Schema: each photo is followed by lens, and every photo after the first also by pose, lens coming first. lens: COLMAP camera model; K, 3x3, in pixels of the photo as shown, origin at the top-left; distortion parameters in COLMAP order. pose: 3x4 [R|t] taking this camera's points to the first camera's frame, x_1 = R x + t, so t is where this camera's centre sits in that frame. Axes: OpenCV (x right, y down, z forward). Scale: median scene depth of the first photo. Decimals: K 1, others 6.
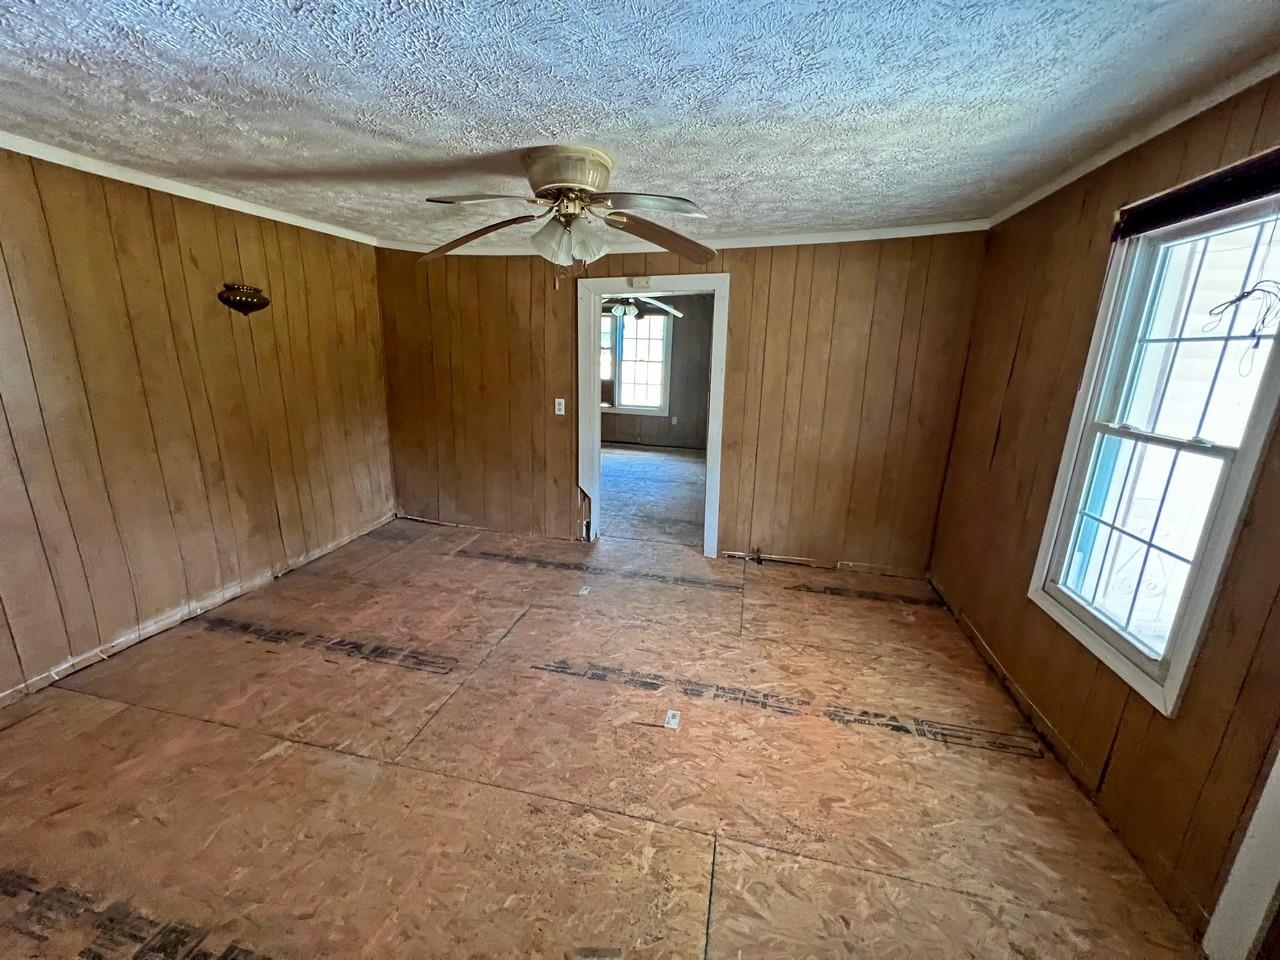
lens RADIAL K [[513.8, 0, 640.0], [0, 513.8, 478.9], [0, 0, 1]] dist [-0.001431, -0.000255]
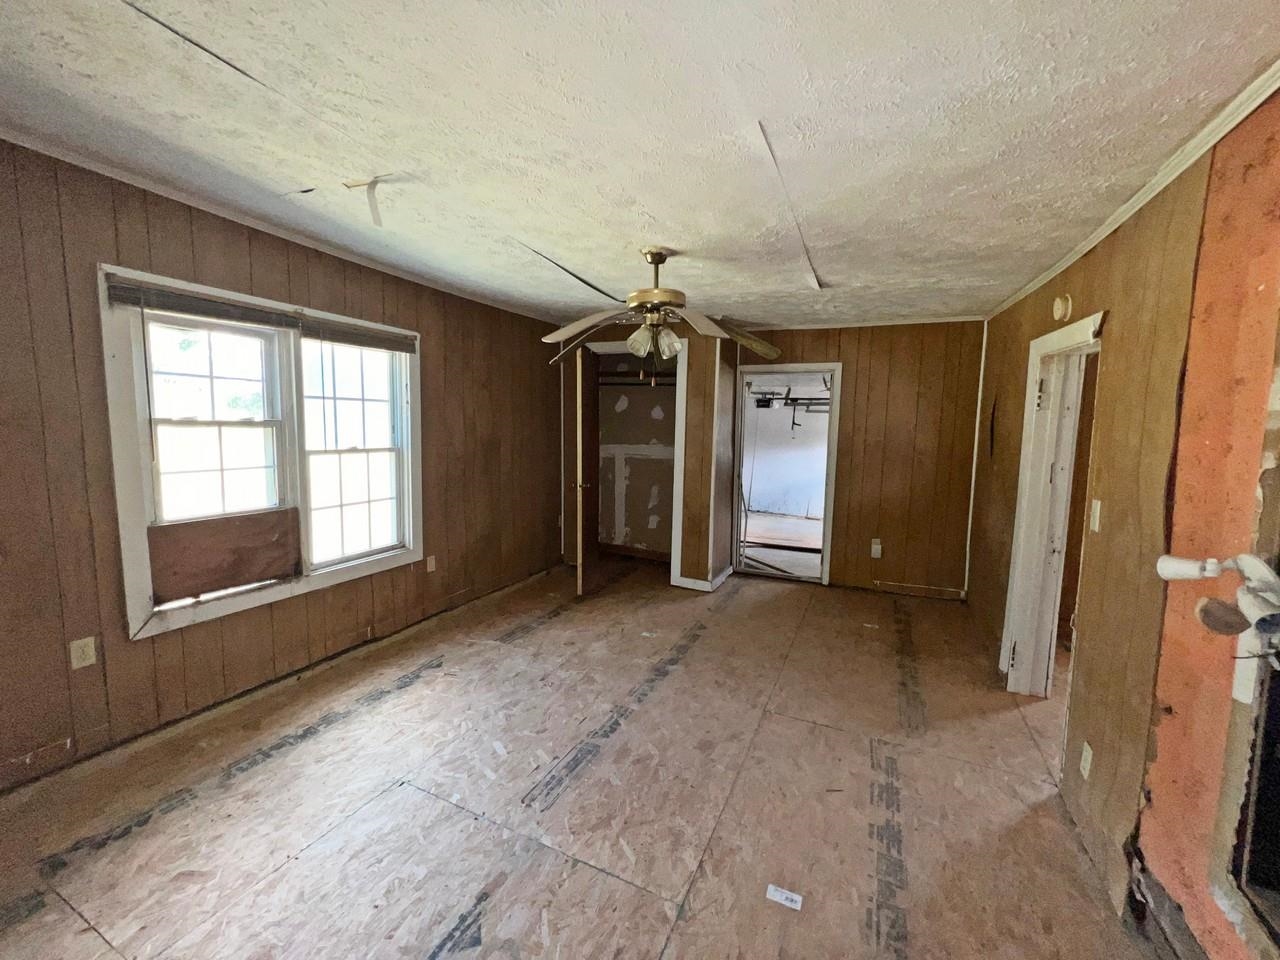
lens RADIAL K [[513.8, 0, 638.4], [0, 513.8, 477.8], [0, 0, 1]] dist [-0.001431, -0.000255]
pose [[0.221721, -0.128845, 0.966560, -0.353958], [0.233629, 0.969380, 0.075628, -0.184147], [-0.946709, 0.209048, 0.245034, 0.675080]]
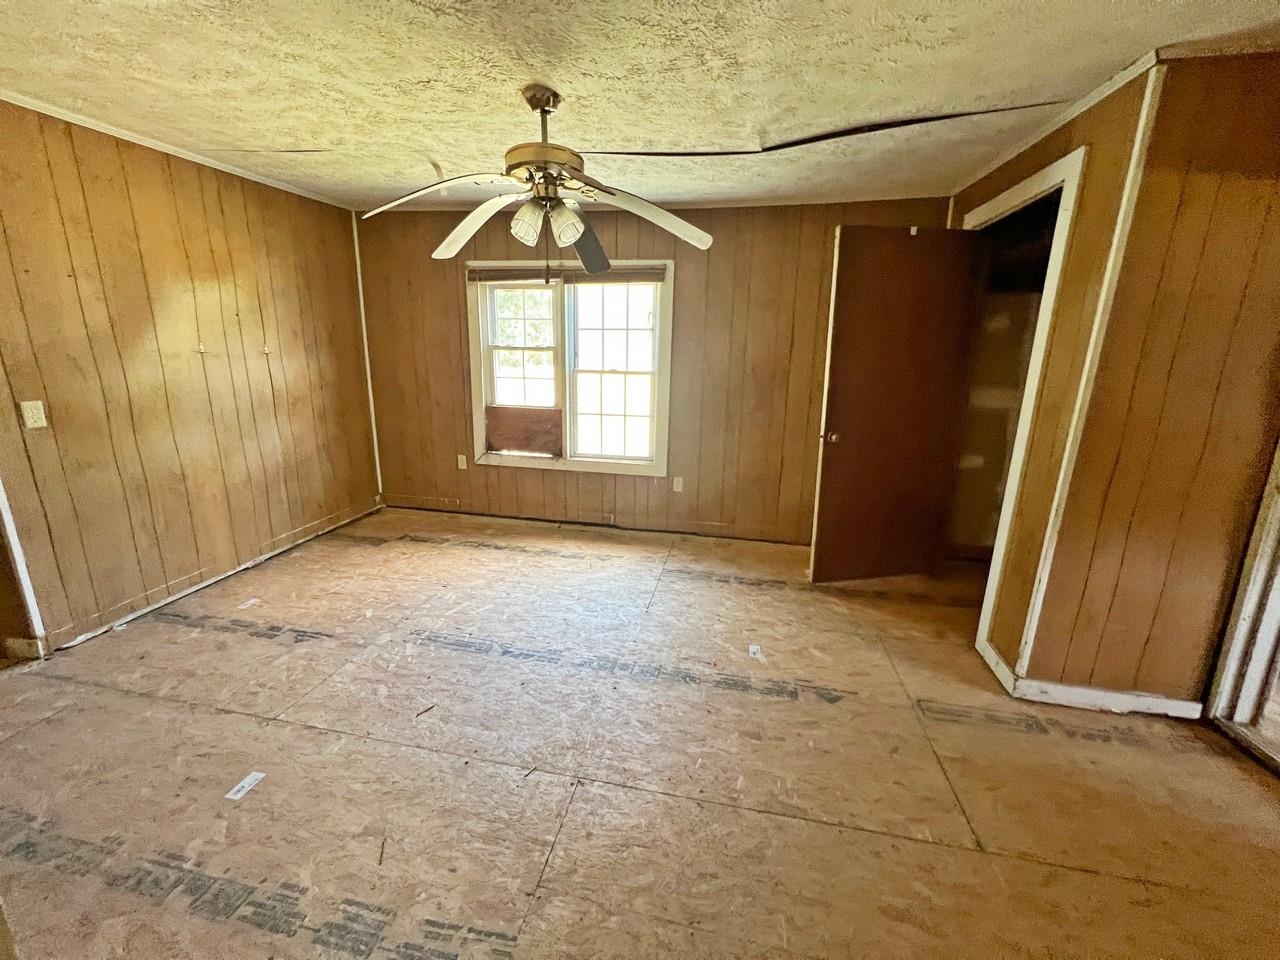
lens RADIAL K [[513.8, 0, 639.7], [0, 513.8, 479.3], [0, 0, 1]] dist [-0.001431, -0.000255]
pose [[0.999821, -0.016363, 0.009531, 0.022926], [0.016571, 0.999618, -0.022113, -0.107466], [-0.009166, 0.022267, 0.999710, 0.475164]]
